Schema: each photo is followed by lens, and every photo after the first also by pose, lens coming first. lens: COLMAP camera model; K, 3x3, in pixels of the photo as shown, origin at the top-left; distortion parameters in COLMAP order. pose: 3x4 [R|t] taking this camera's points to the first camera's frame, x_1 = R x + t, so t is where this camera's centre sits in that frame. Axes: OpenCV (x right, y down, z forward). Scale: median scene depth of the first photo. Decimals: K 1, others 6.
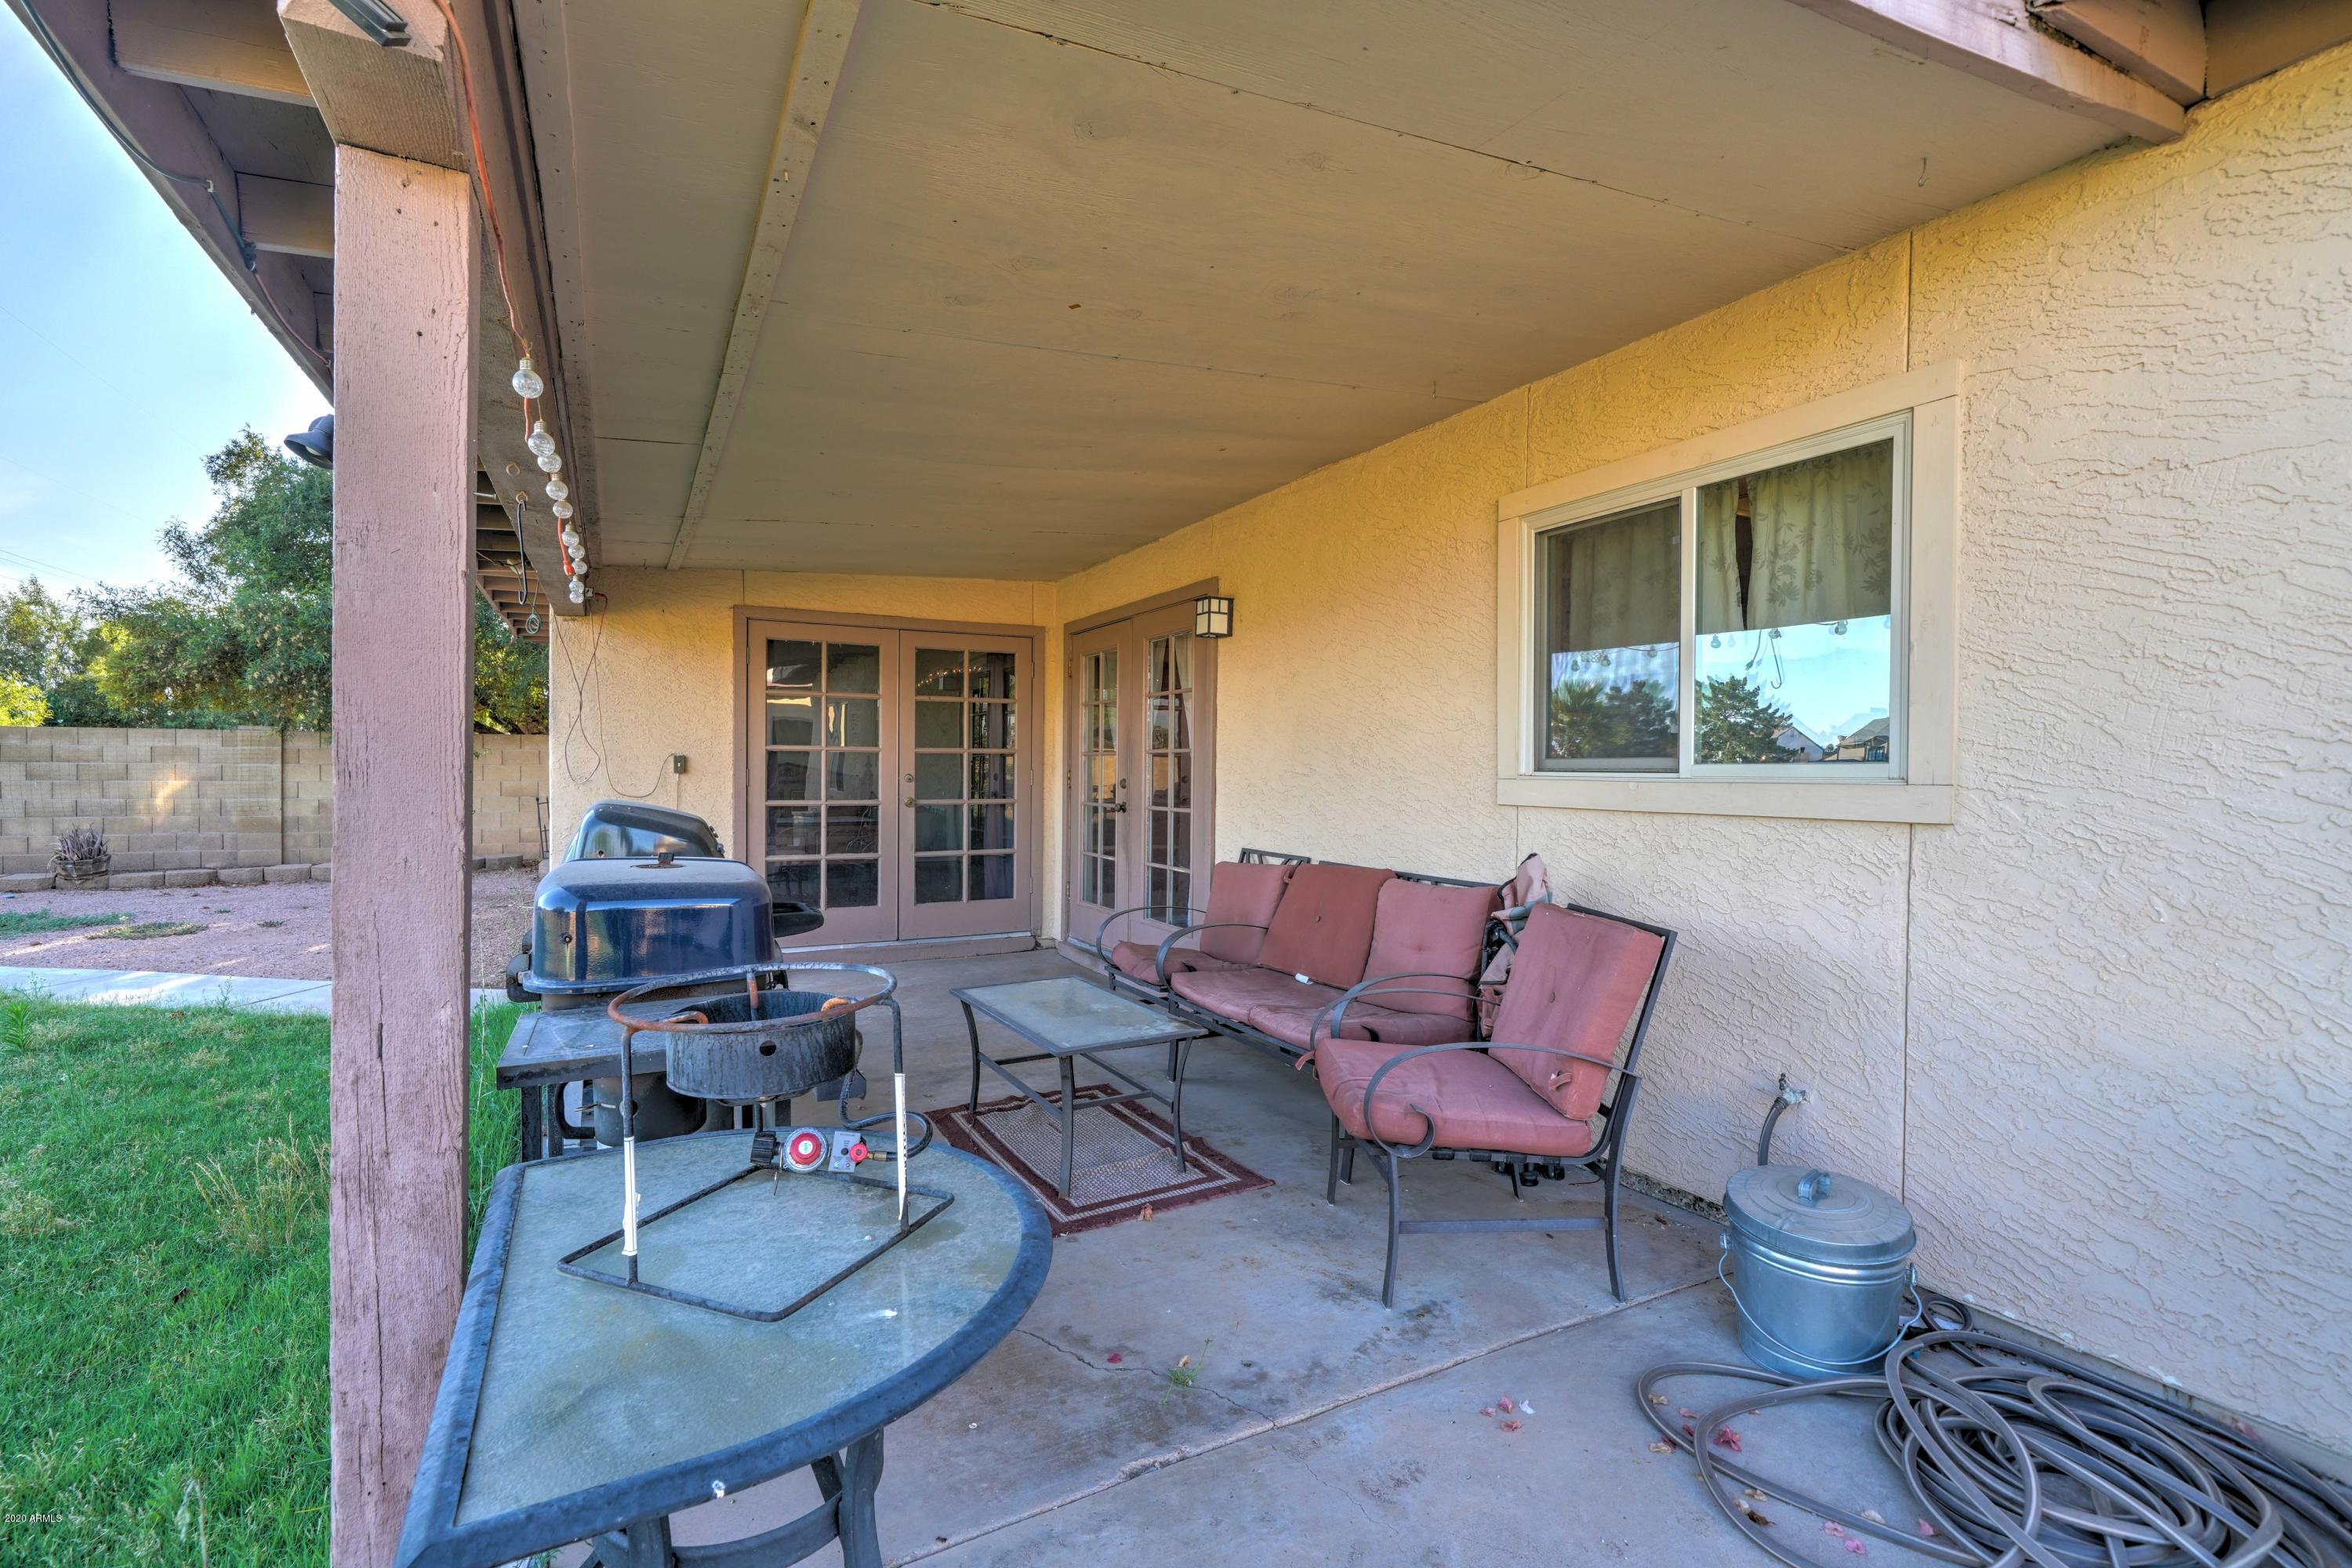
lens RADIAL K [[1032.9, 0, 1174.4], [0, 1032.9, 778.0], [0, 0, 1]] dist [-0.002932, -0.000284]
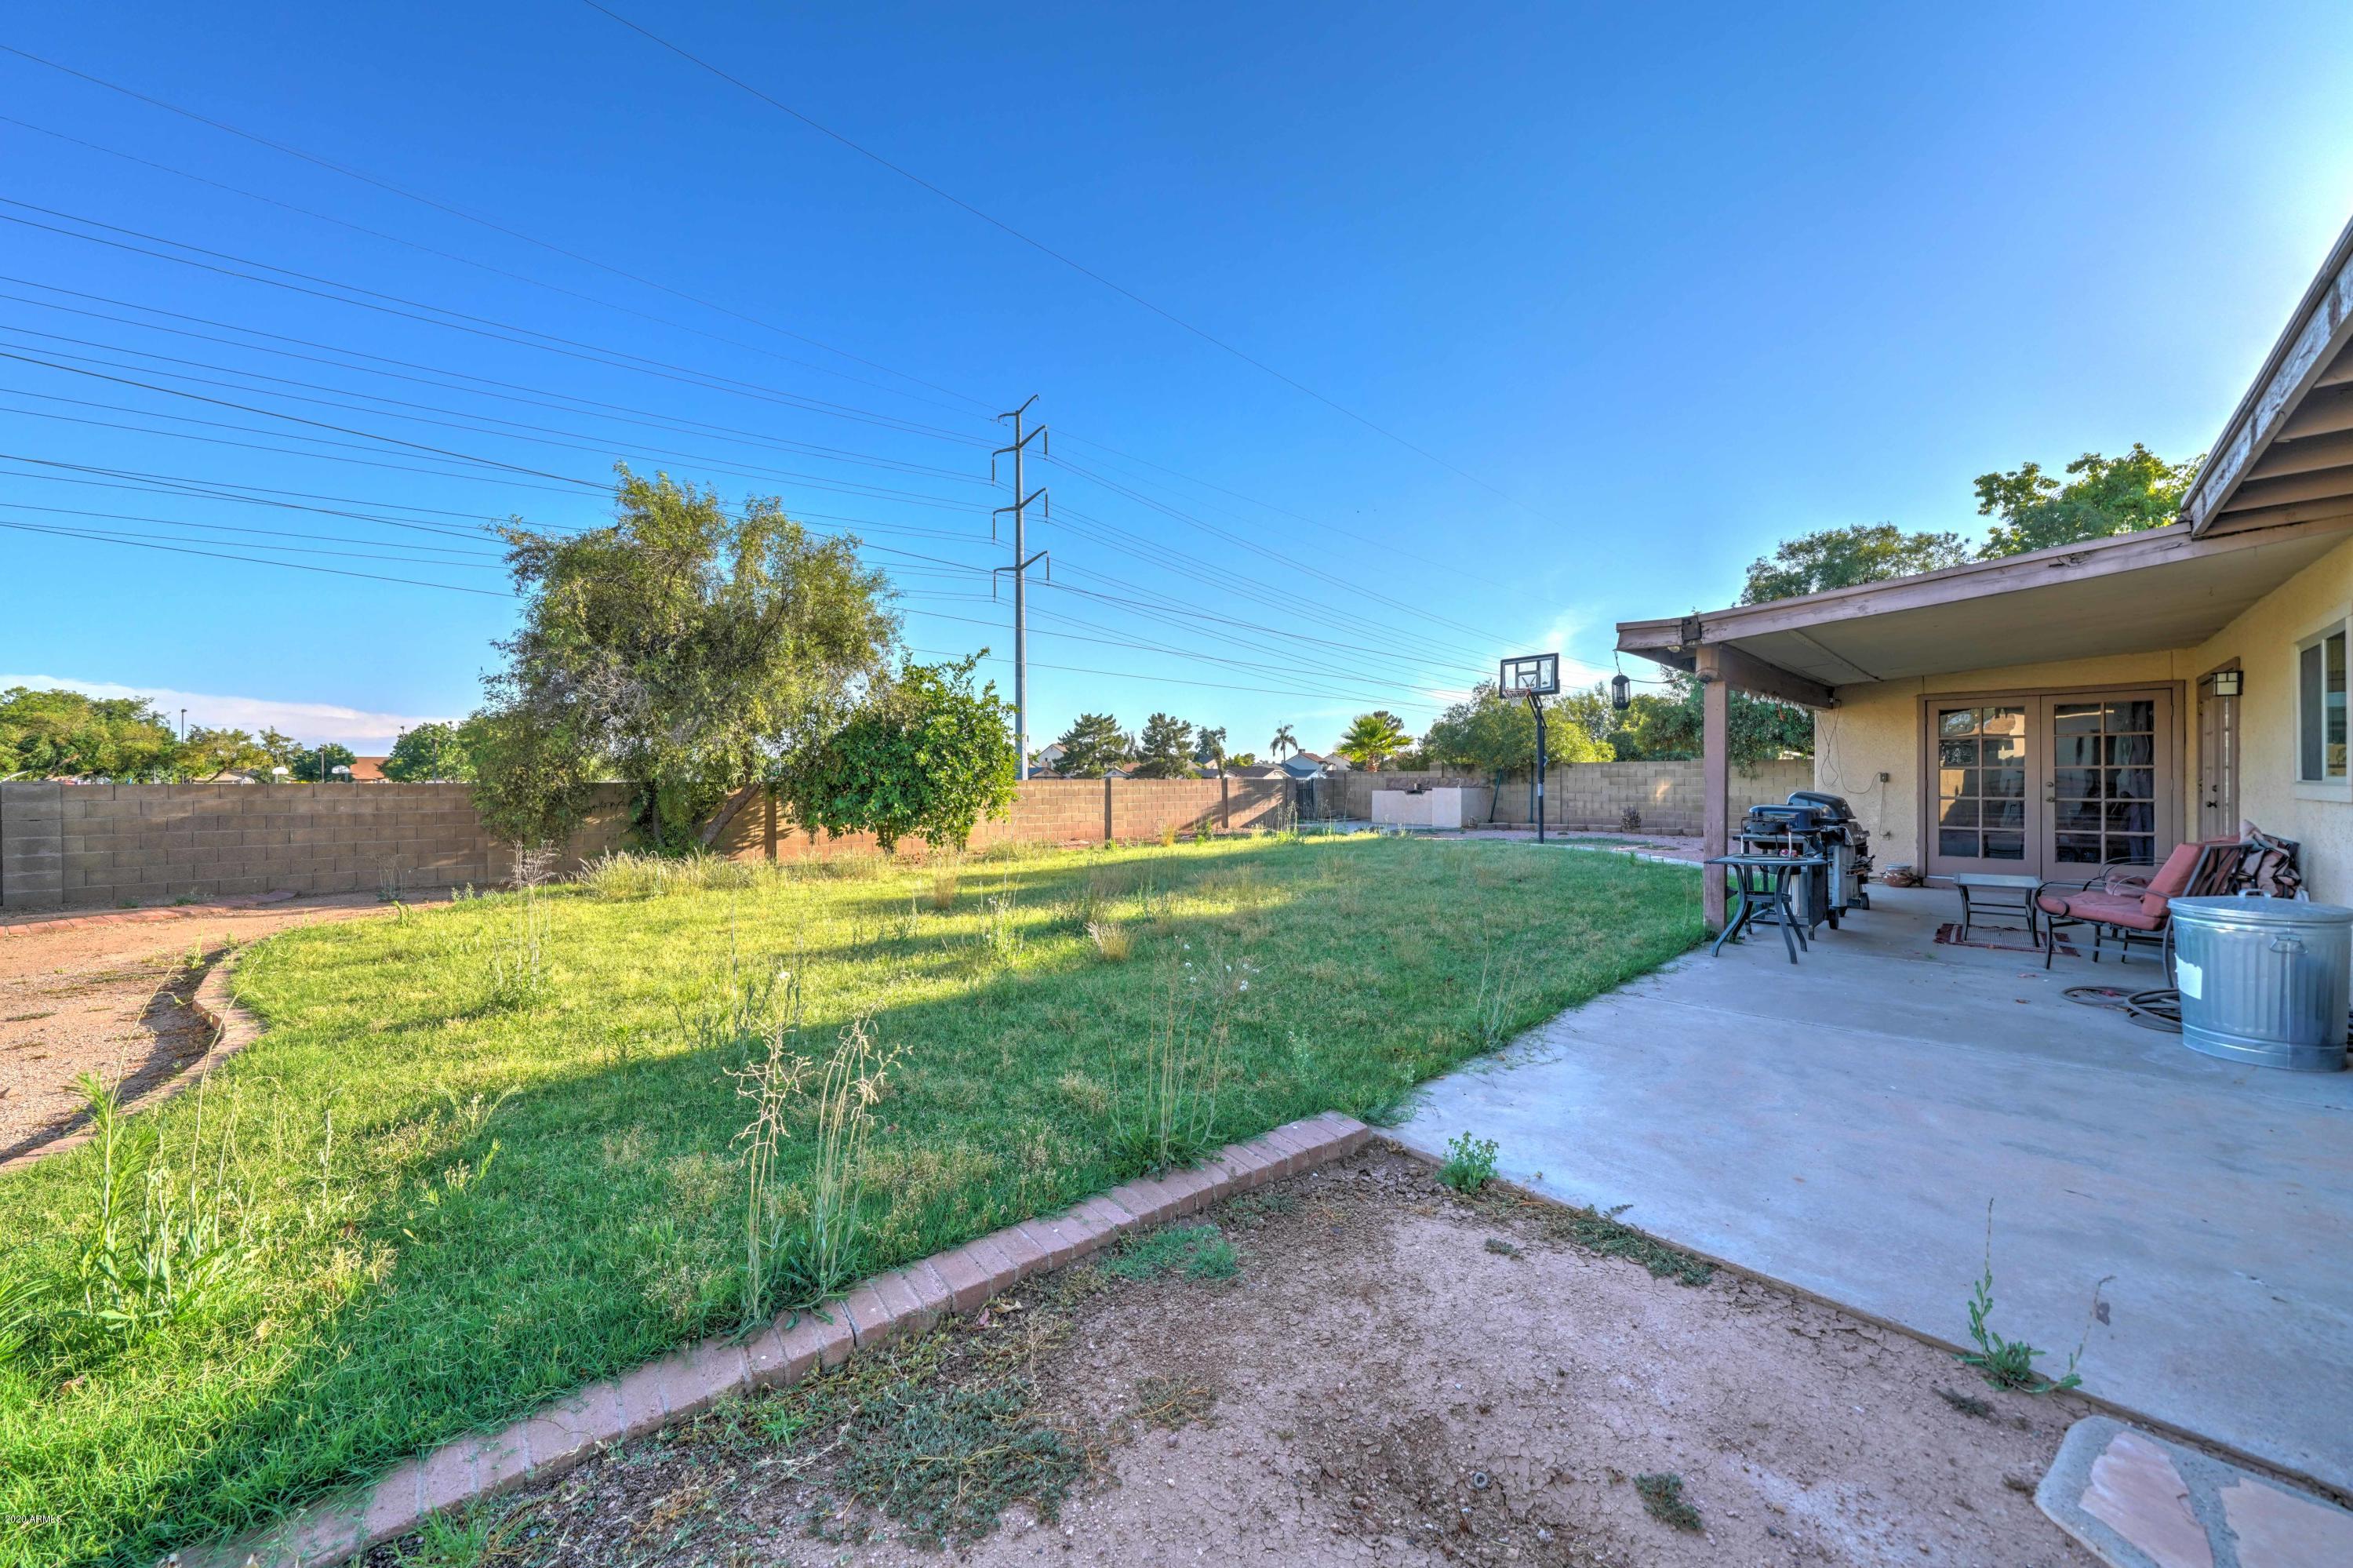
lens RADIAL K [[800.4, 0, 1174.7], [0, 800.4, 780.3], [0, 0, 1]] dist [-0.006933, 0.000486]
pose [[0.255128, -0.002199, -0.966905, 0.397051], [-0.006003, 0.999975, -0.003858, 0.004079], [0.966889, 0.006789, 0.255109, -0.435479]]
